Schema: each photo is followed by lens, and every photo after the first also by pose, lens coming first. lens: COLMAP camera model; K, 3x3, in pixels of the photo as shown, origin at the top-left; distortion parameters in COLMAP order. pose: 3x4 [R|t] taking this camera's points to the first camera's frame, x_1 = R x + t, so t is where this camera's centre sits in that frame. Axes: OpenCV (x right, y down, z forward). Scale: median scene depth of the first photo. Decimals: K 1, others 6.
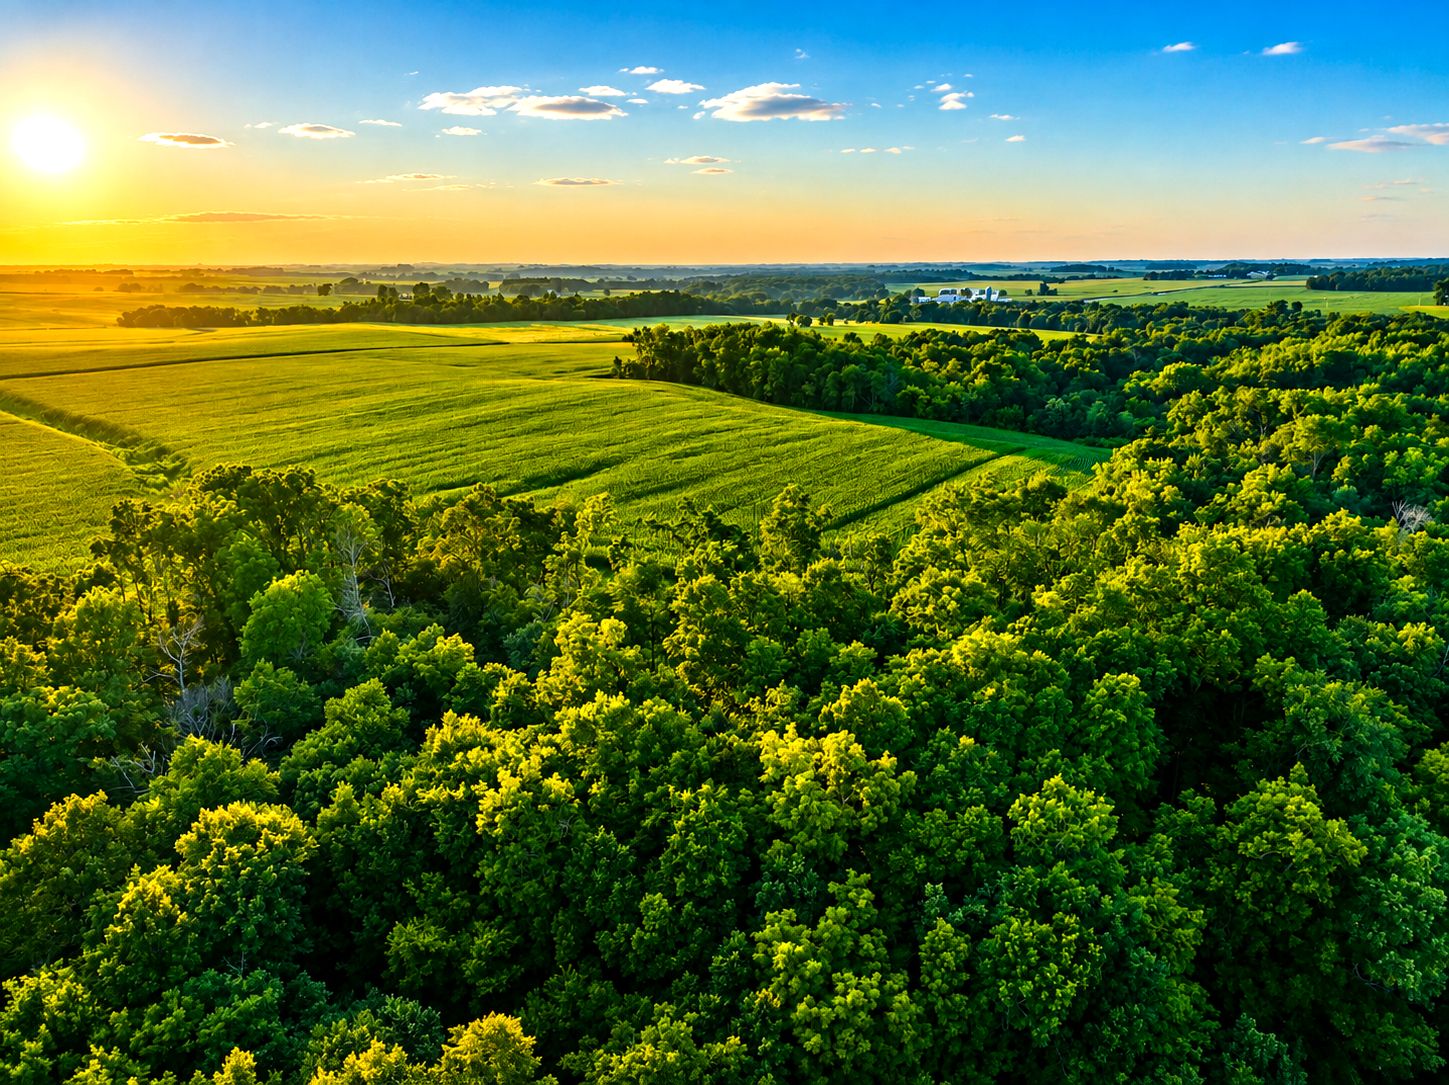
lens RADIAL K [[1084.2, 0, 720.9], [0, 1084.2, 533.6], [0, 0, 1]] dist [0.004821, -0.002193]
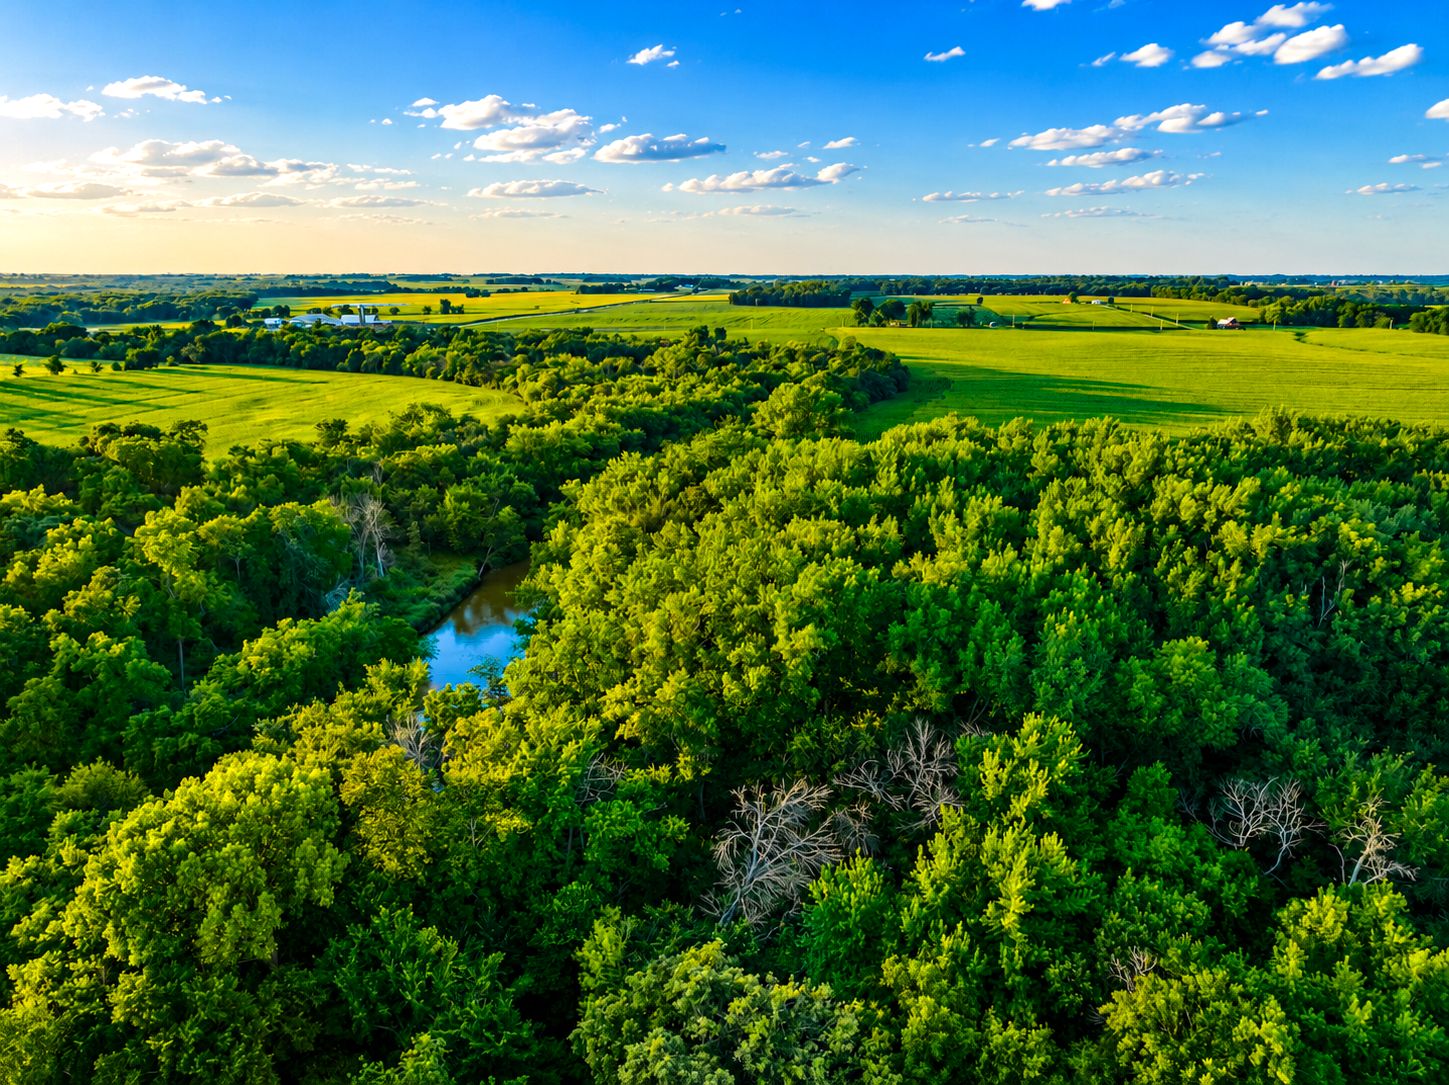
lens RADIAL K [[1094.8, 0, 724.5], [0, 1094.8, 542.5], [0, 0, 1]] dist [0.004861, 0.000095]
pose [[0.886947, -0.099835, 0.450952, 0.064293], [0.101824, 0.994603, 0.019921, -0.029260], [-0.450507, 0.028249, 0.892326, 0.118723]]
